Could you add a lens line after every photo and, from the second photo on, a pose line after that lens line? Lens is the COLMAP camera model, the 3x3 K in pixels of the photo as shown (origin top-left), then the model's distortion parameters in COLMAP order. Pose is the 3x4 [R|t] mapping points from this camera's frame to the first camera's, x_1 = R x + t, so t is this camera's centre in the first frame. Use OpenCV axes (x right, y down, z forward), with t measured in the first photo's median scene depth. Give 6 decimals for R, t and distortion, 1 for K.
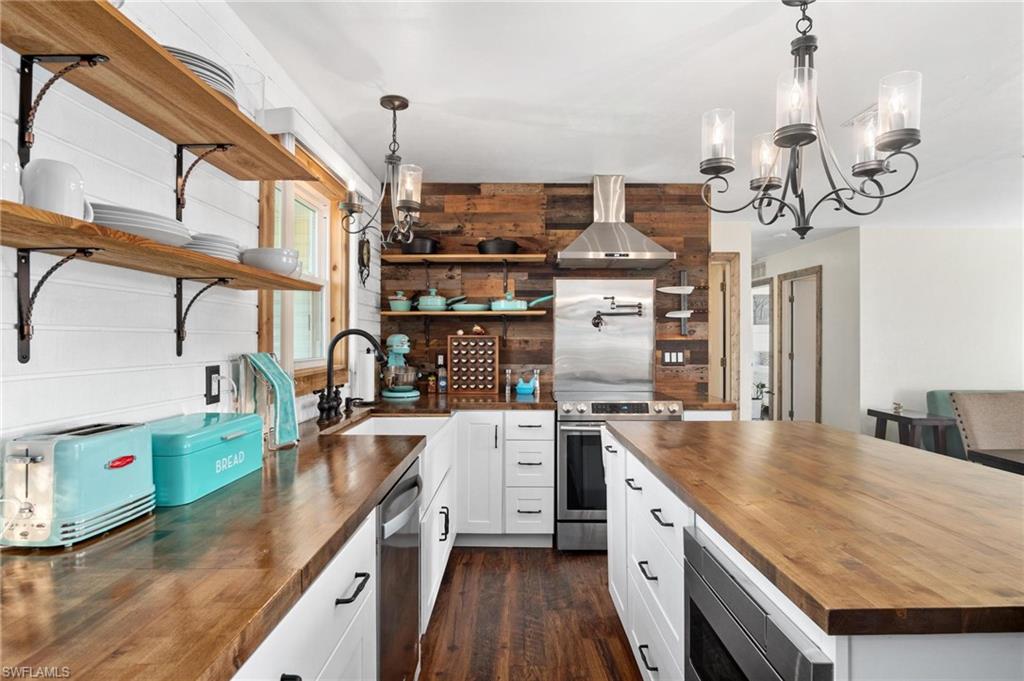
lens RADIAL K [[548.3, 0, 514.4], [0, 548.3, 336.8], [0, 0, 1]] dist [-0.021047, 0.001016]
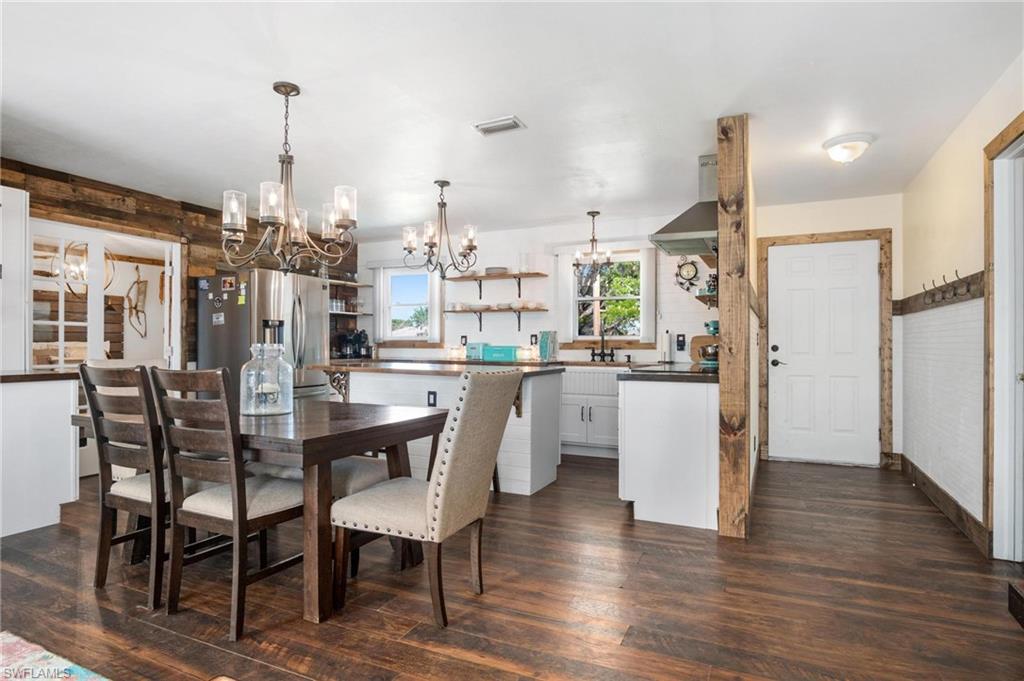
lens RADIAL K [[548.5, 0, 515.4], [0, 548.5, 341.6], [0, 0, 1]] dist [-0.021574, 0.002060]
pose [[-0.418997, -0.006926, -0.907961, 1.236790], [0.001976, 0.999962, -0.008540, 0.058607], [0.907985, -0.005372, -0.418968, 1.082158]]
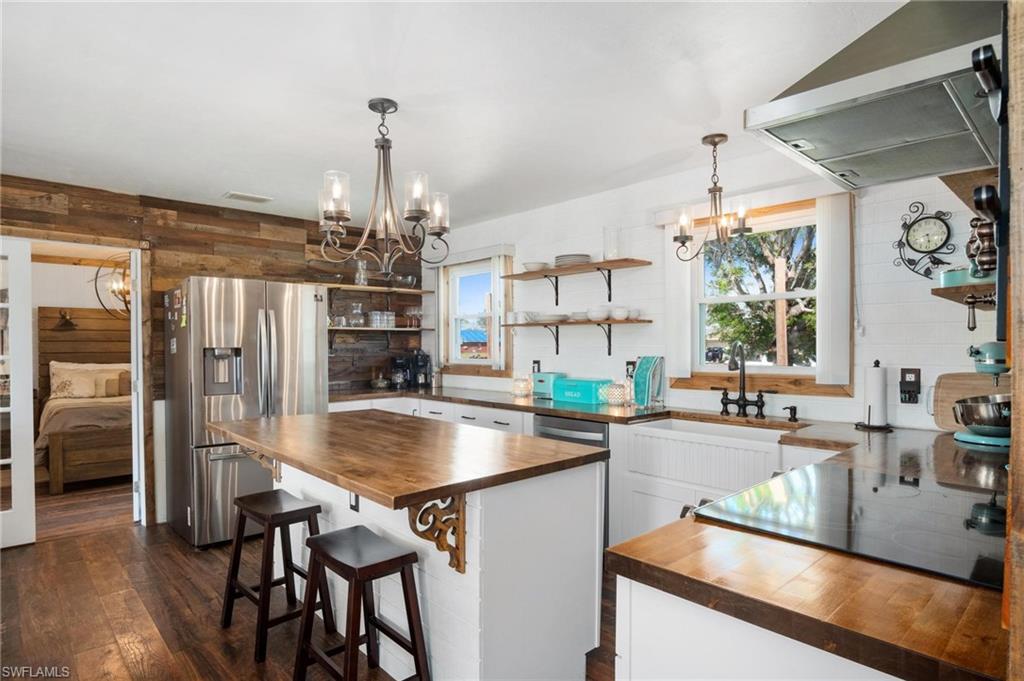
lens RADIAL K [[551.2, 0, 514.6], [0, 551.2, 349.3], [0, 0, 1]] dist [-0.021547, 0.001467]
pose [[-0.727616, 0.006318, -0.685956, 0.577282], [0.006164, 0.999977, 0.002671, -0.001061], [0.685957, -0.002285, -0.727638, 1.031096]]
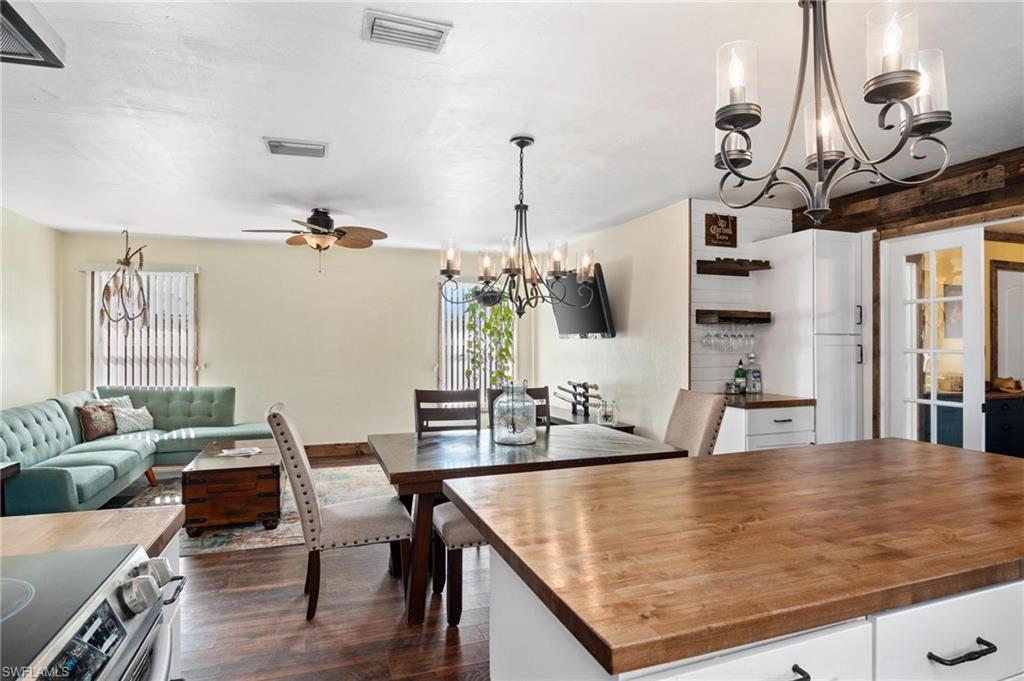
lens RADIAL K [[566.8, 0, 511.3], [0, 566.8, 349.9], [0, 0, 1]] dist [-0.019808, -0.000211]
pose [[-0.332571, -0.009758, 0.943028, -0.052949], [-0.005502, 0.999950, 0.008406, 0.002832], [-0.943062, -0.002393, -0.332608, 0.780387]]
